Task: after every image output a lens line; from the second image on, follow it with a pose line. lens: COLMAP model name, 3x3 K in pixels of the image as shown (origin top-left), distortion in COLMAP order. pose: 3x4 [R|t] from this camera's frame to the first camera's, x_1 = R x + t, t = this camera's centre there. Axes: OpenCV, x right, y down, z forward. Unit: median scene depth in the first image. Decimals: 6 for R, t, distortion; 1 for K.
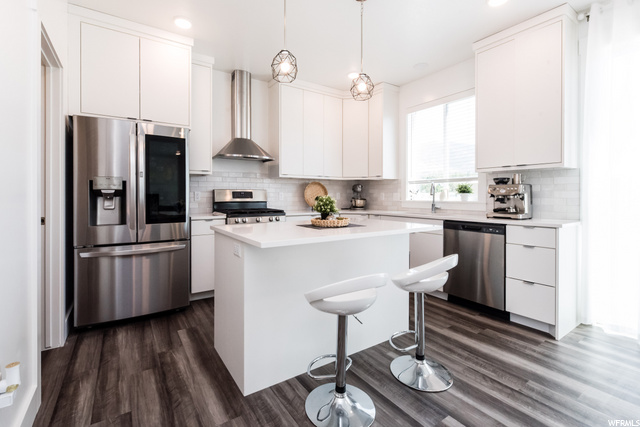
lens RADIAL K [[260.5, 0, 284.6], [0, 260.5, 196.6], [0, 0, 1]] dist [-0.001444, -0.000124]
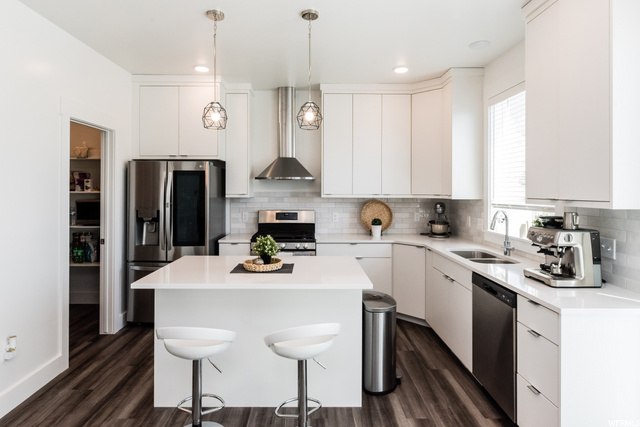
lens RADIAL K [[323.6, 0, 320.8], [0, 323.6, 188.0], [0, 0, 1]] dist [0.001700, -0.000049]
pose [[0.872706, -0.005507, -0.488216, 0.712040], [0.000208, 0.999941, -0.010906, -0.130770], [0.488247, 0.009416, 0.872655, 0.031815]]
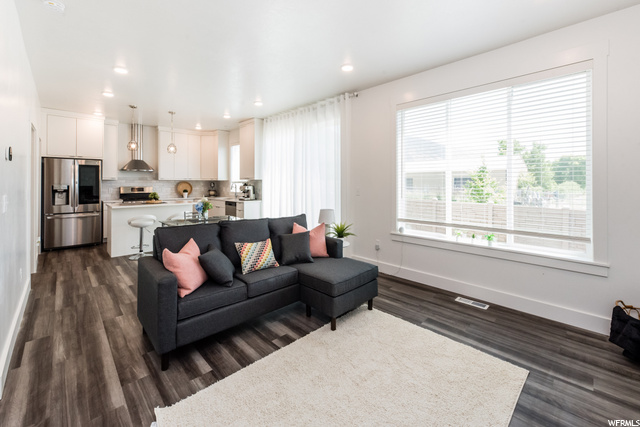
lens RADIAL K [[259.5, 0, 285.2], [0, 259.5, 180.6], [0, 0, 1]] dist [-0.000645, -0.000007]
pose [[0.987143, -0.001721, 0.159828, 0.796997], [0.003745, 0.999917, -0.012362, -0.058407], [-0.159794, 0.012801, 0.987067, -1.374098]]
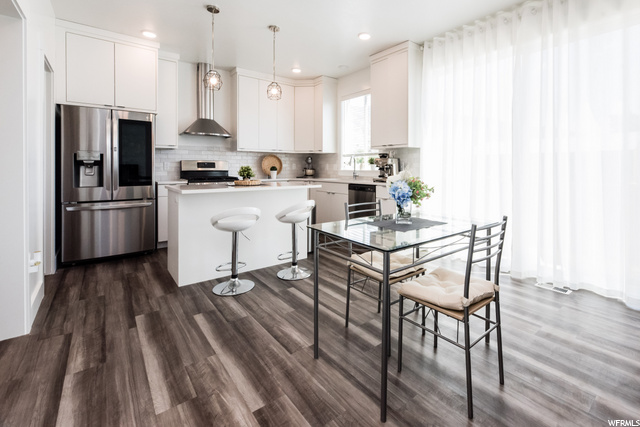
lens RADIAL K [[278.7, 0, 319.1], [0, 278.7, 169.5], [0, 0, 1]] dist [-0.000435, 0.000104]
pose [[0.994186, 0.000437, 0.107679, 0.303524], [-0.000760, 0.999995, 0.002963, 0.012955], [-0.107677, -0.003027, 0.994181, -0.484232]]
